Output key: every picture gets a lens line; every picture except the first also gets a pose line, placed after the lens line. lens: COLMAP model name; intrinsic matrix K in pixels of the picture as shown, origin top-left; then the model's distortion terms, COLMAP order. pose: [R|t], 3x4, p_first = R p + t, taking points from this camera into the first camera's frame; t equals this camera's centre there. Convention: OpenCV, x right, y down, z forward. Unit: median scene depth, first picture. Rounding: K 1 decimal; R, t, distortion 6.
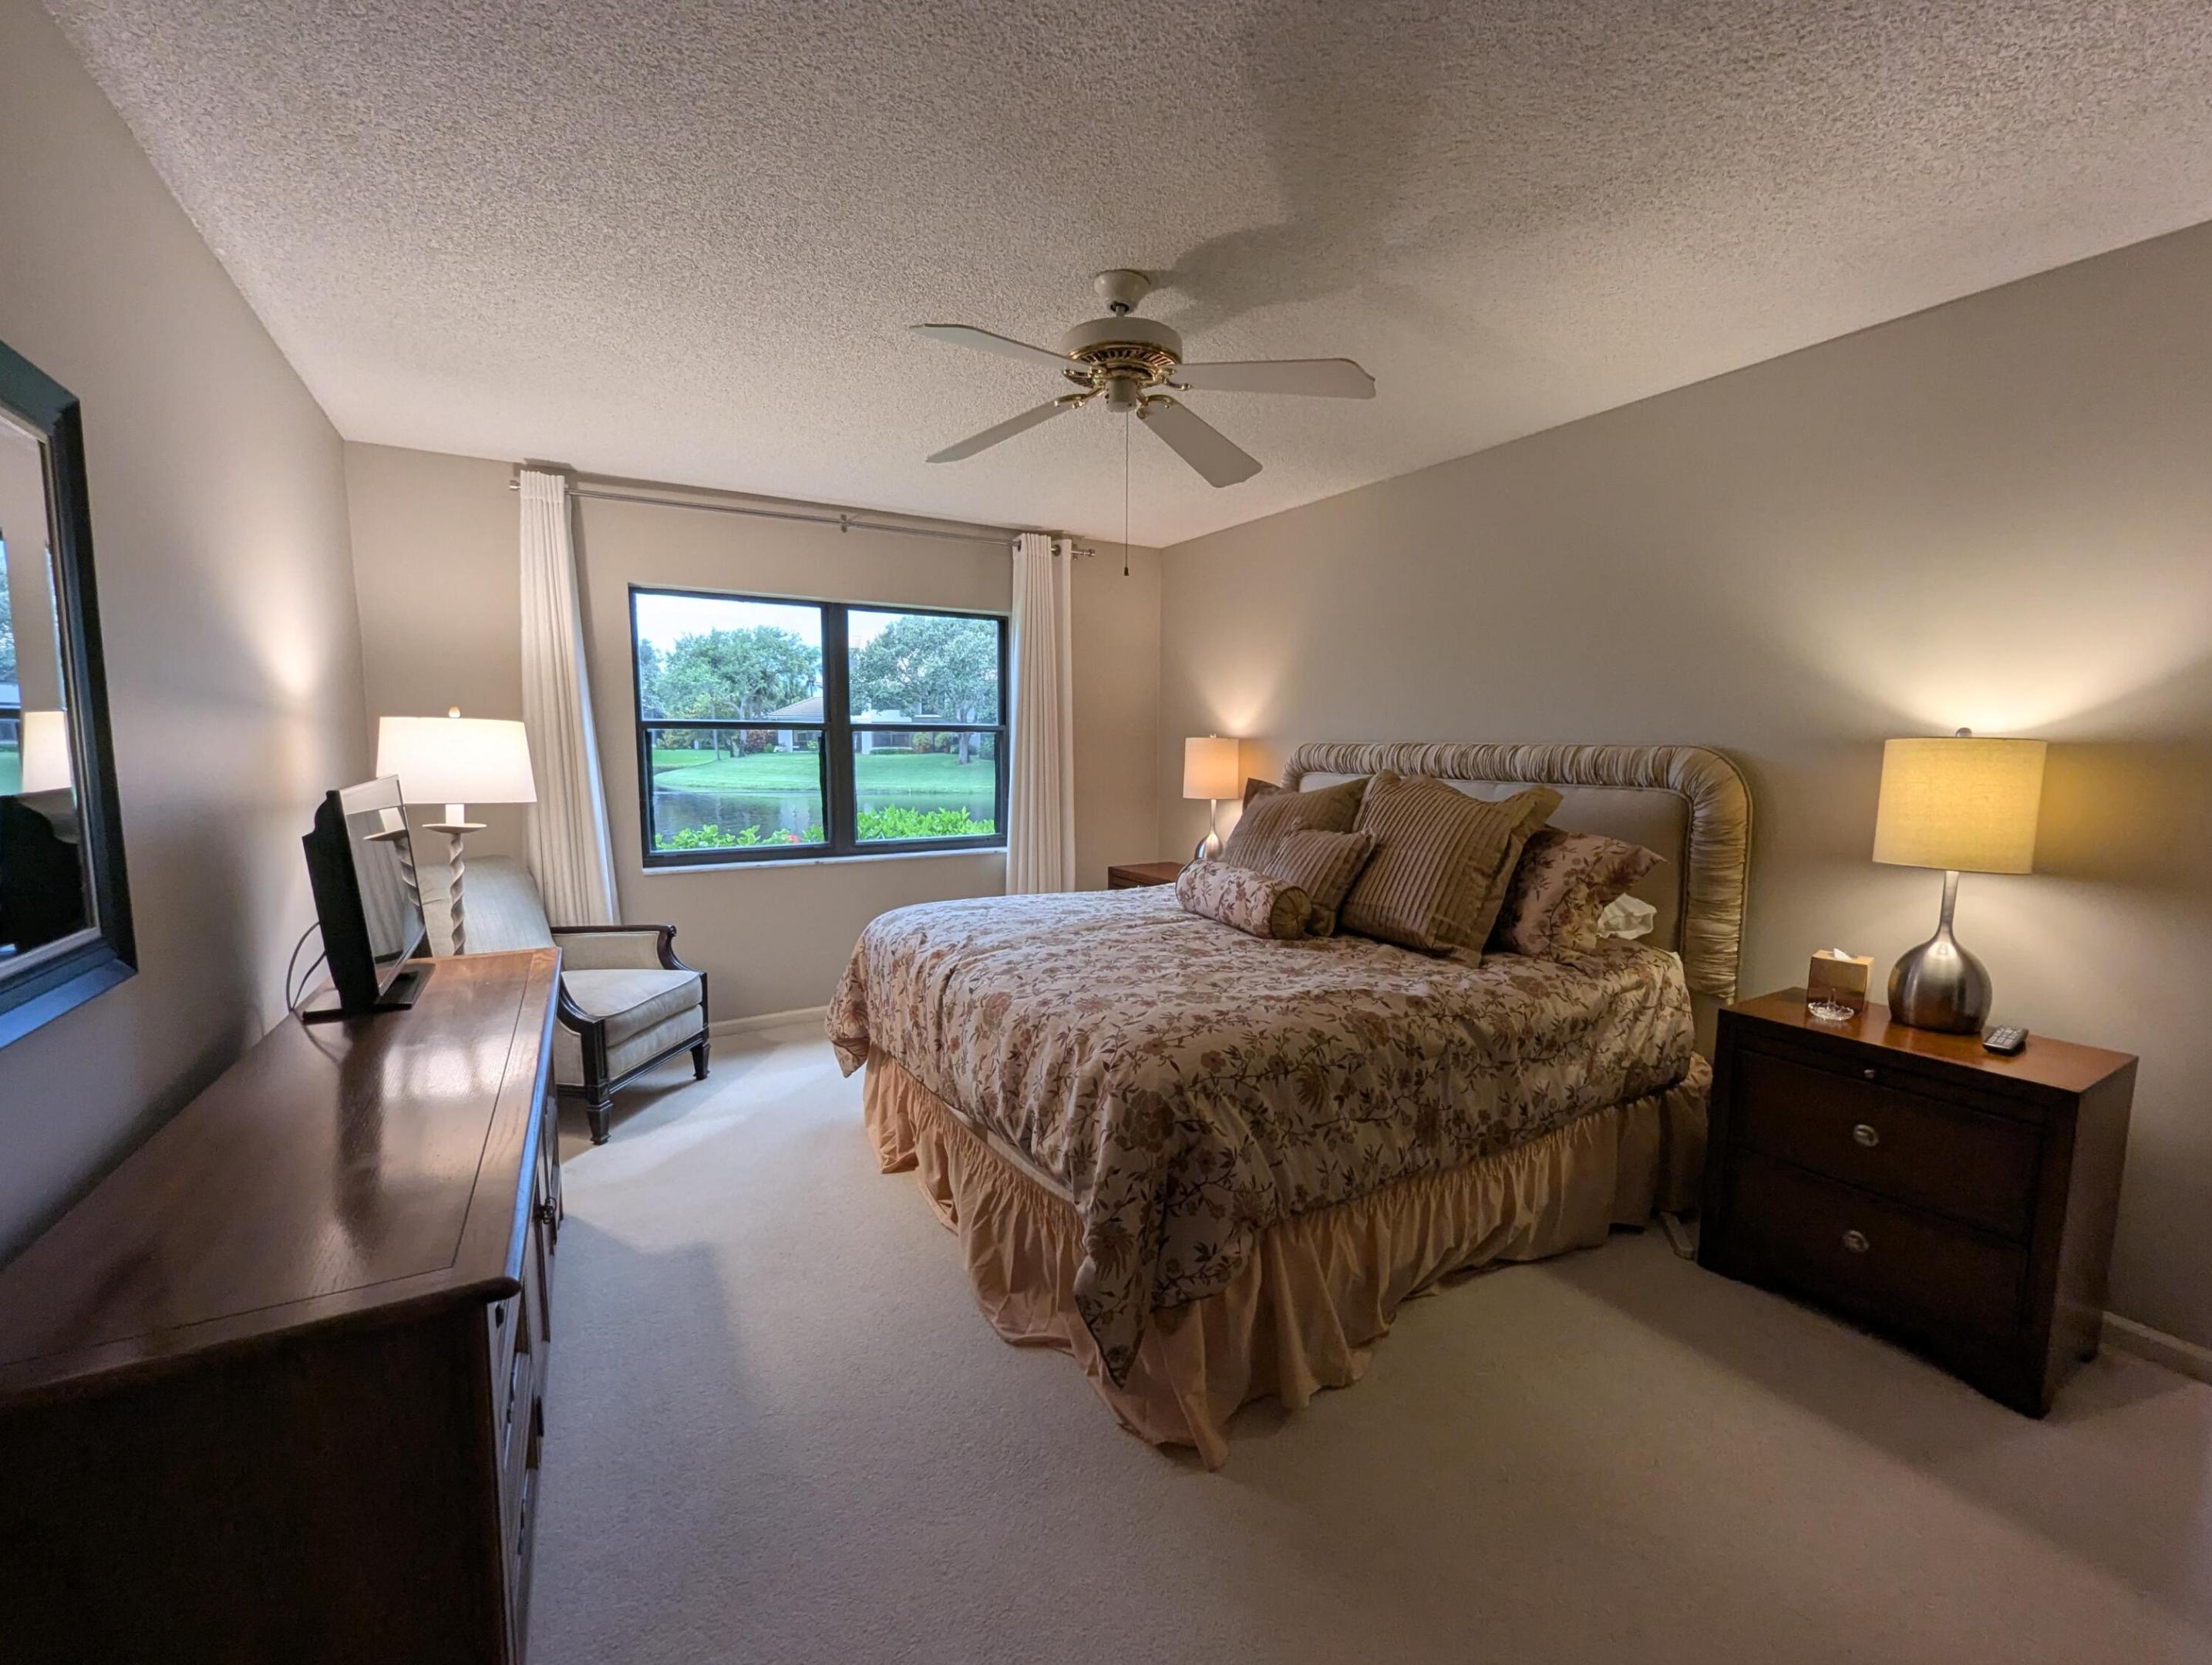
lens RADIAL K [[920.2, 0, 1119.0], [0, 920.2, 839.5], [0, 0, 1]] dist [0.001564, -0.000591]
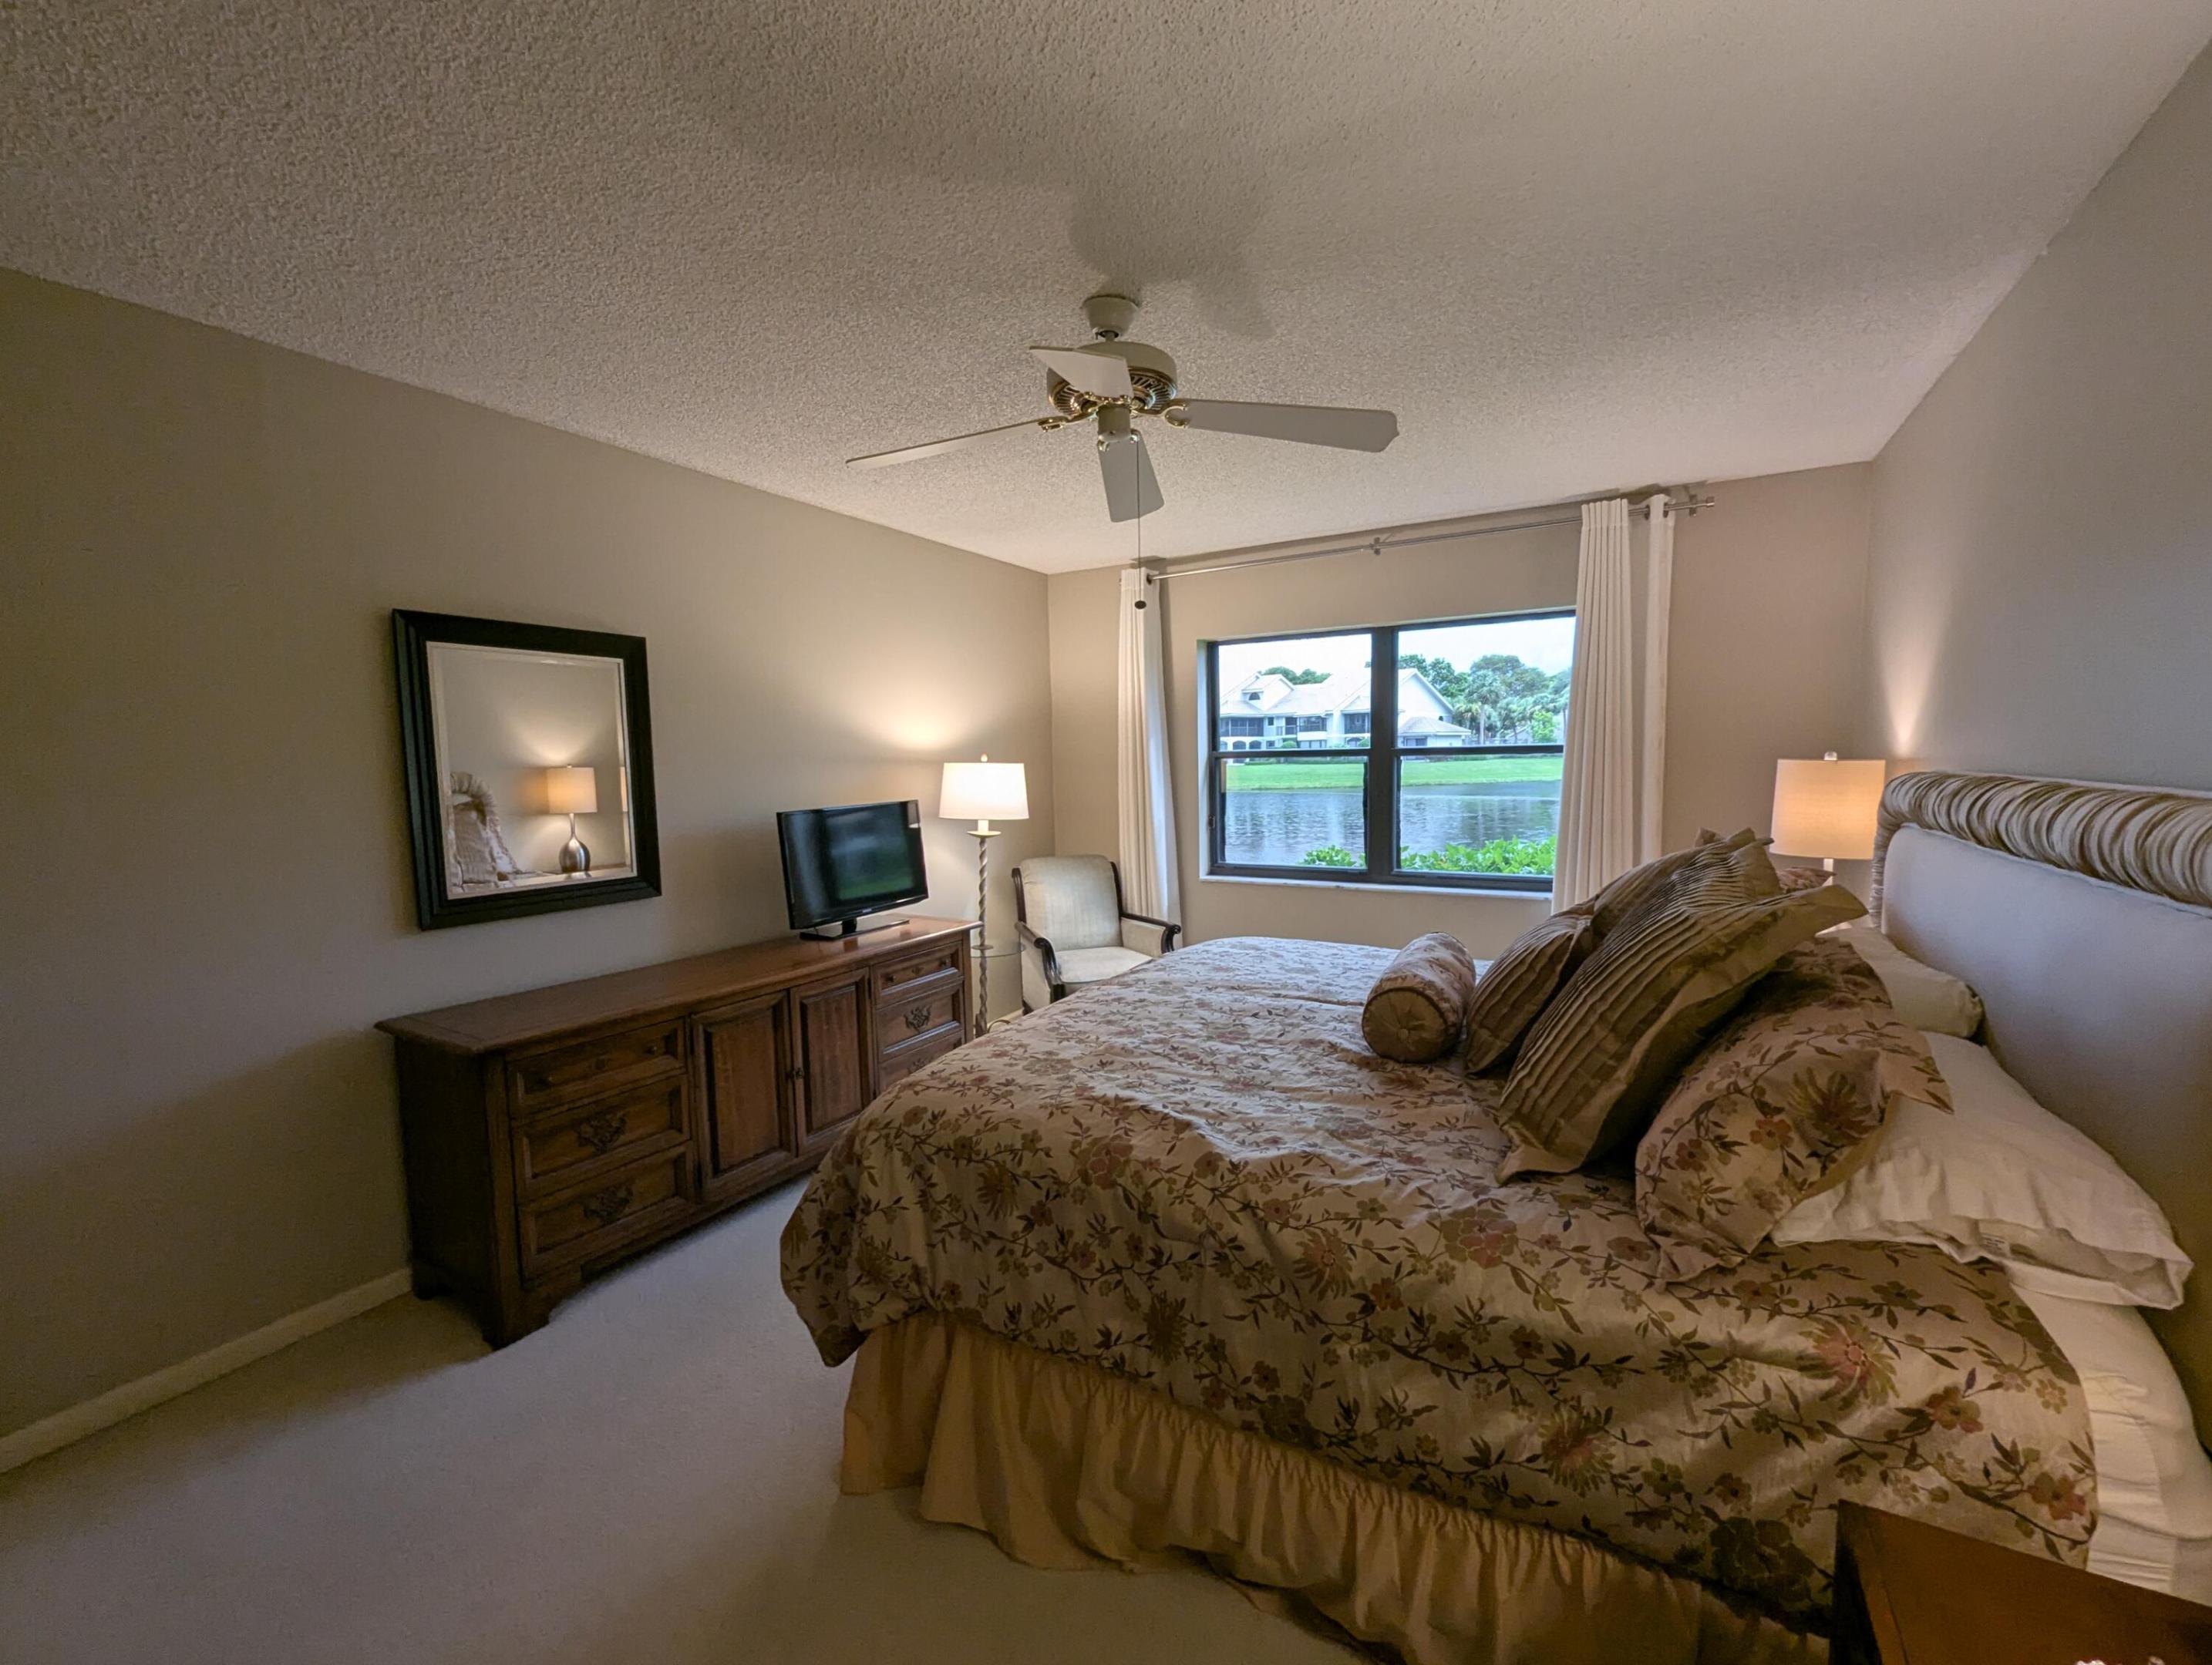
lens RADIAL K [[920.2, 0, 1103.8], [0, 920.2, 838.7], [0, 0, 1]] dist [0.001564, -0.000591]
pose [[0.481599, 0.063967, -0.874054, 0.835149], [-0.069656, 0.996971, 0.034582, -0.086820], [0.873619, 0.044228, 0.484596, 0.534511]]
